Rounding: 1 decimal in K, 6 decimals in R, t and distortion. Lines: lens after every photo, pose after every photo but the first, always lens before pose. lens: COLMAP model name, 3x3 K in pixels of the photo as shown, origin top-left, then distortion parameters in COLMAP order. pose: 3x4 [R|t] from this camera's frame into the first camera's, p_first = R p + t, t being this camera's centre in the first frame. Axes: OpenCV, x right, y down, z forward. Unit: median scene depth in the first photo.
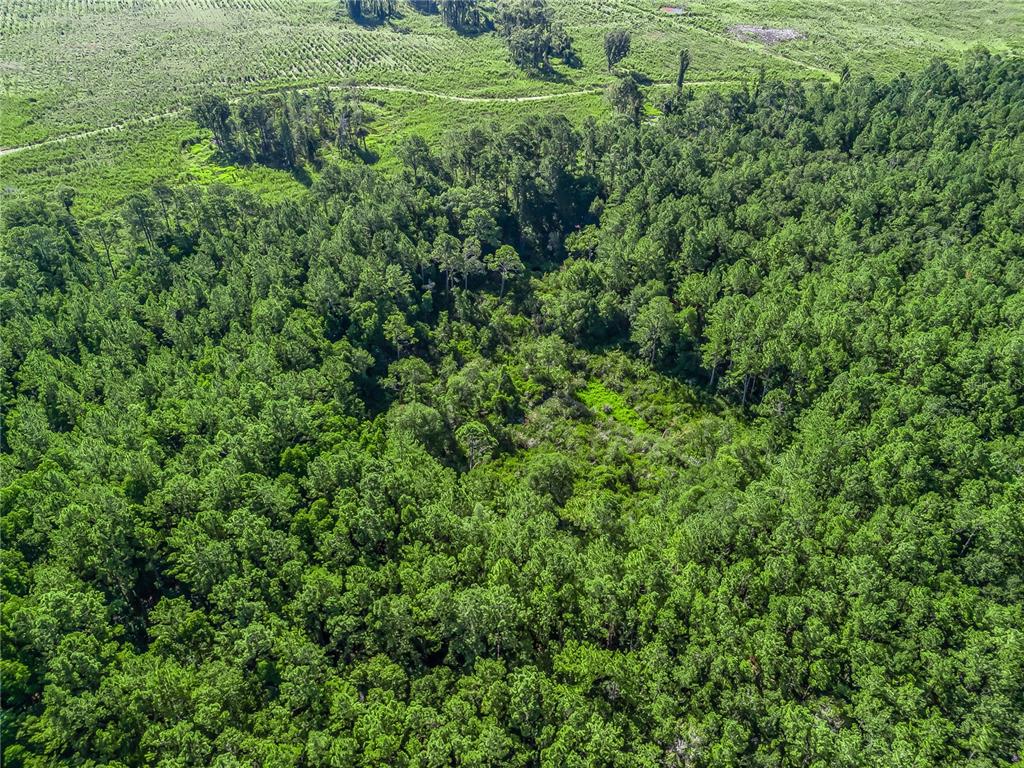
lens RADIAL K [[785.9, 0, 506.2], [0, 785.9, 382.4], [0, 0, 1]] dist [0.006097, 0.000938]
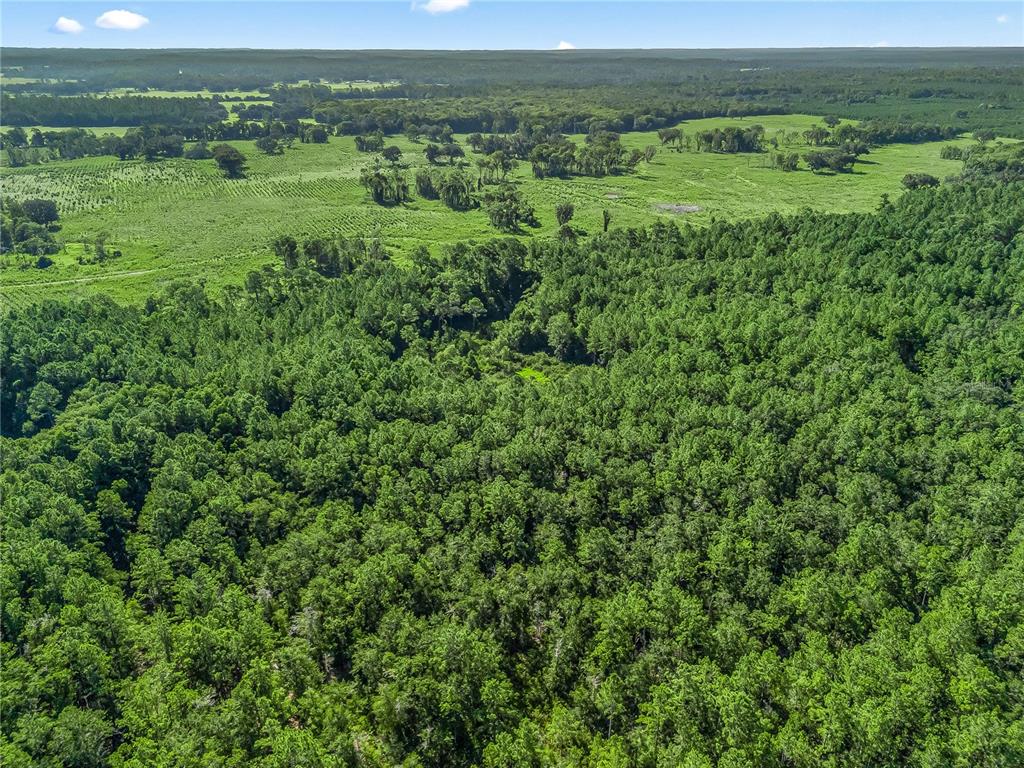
lens RADIAL K [[785.9, 0, 515.5], [0, 785.9, 385.6], [0, 0, 1]] dist [0.006097, 0.000938]
pose [[0.999904, -0.010306, 0.009229, 0.061536], [0.012231, 0.970294, -0.241618, 0.368650], [-0.006465, 0.241708, 0.970327, -0.509467]]
